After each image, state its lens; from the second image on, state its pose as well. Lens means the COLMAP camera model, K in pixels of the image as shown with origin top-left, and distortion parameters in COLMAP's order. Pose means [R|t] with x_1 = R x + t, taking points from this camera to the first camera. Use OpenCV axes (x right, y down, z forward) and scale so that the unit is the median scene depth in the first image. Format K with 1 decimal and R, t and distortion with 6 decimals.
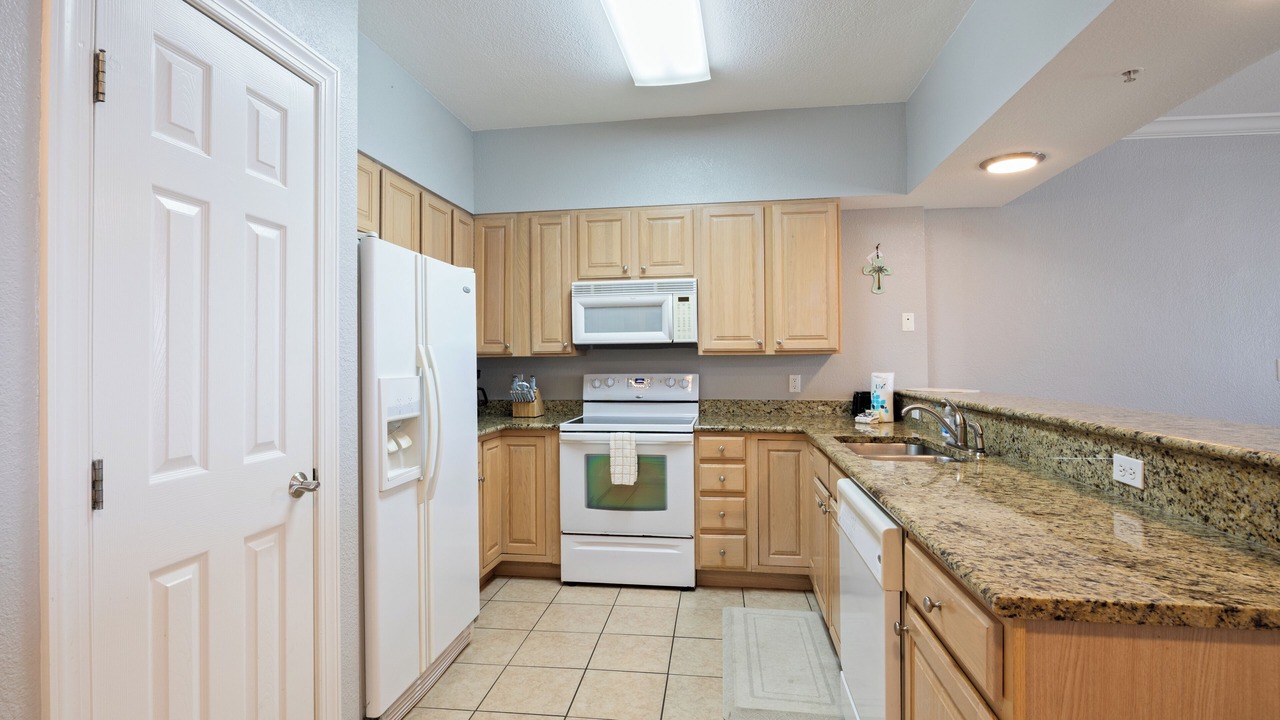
lens RADIAL K [[598.3, 0, 635.8], [0, 598.3, 343.2], [0, 0, 1]] dist [-0.014200, 0.000825]
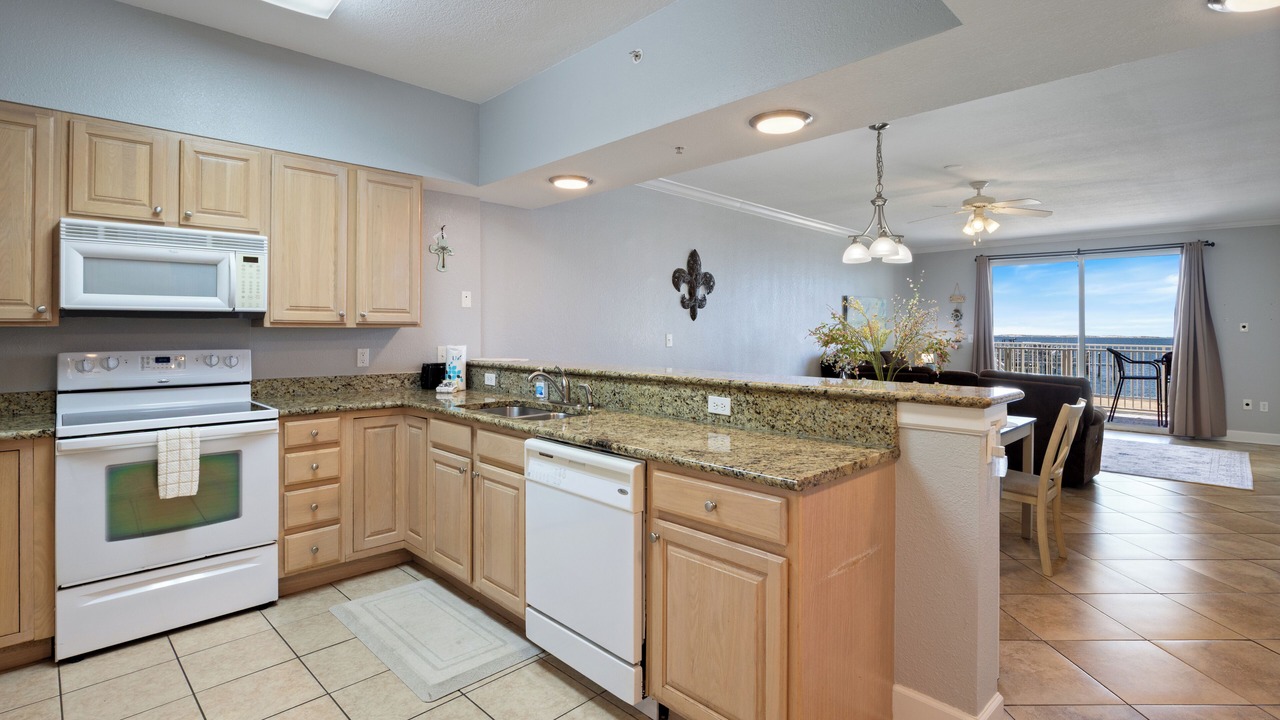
lens RADIAL K [[589.7, 0, 635.4], [0, 589.7, 313.3], [0, 0, 1]] dist [-0.009723, 0.000299]
pose [[0.615855, 0.029538, 0.787305, -0.252449], [-0.028222, 0.999483, -0.015422, -0.001807], [-0.787354, -0.012721, 0.616370, 0.085129]]
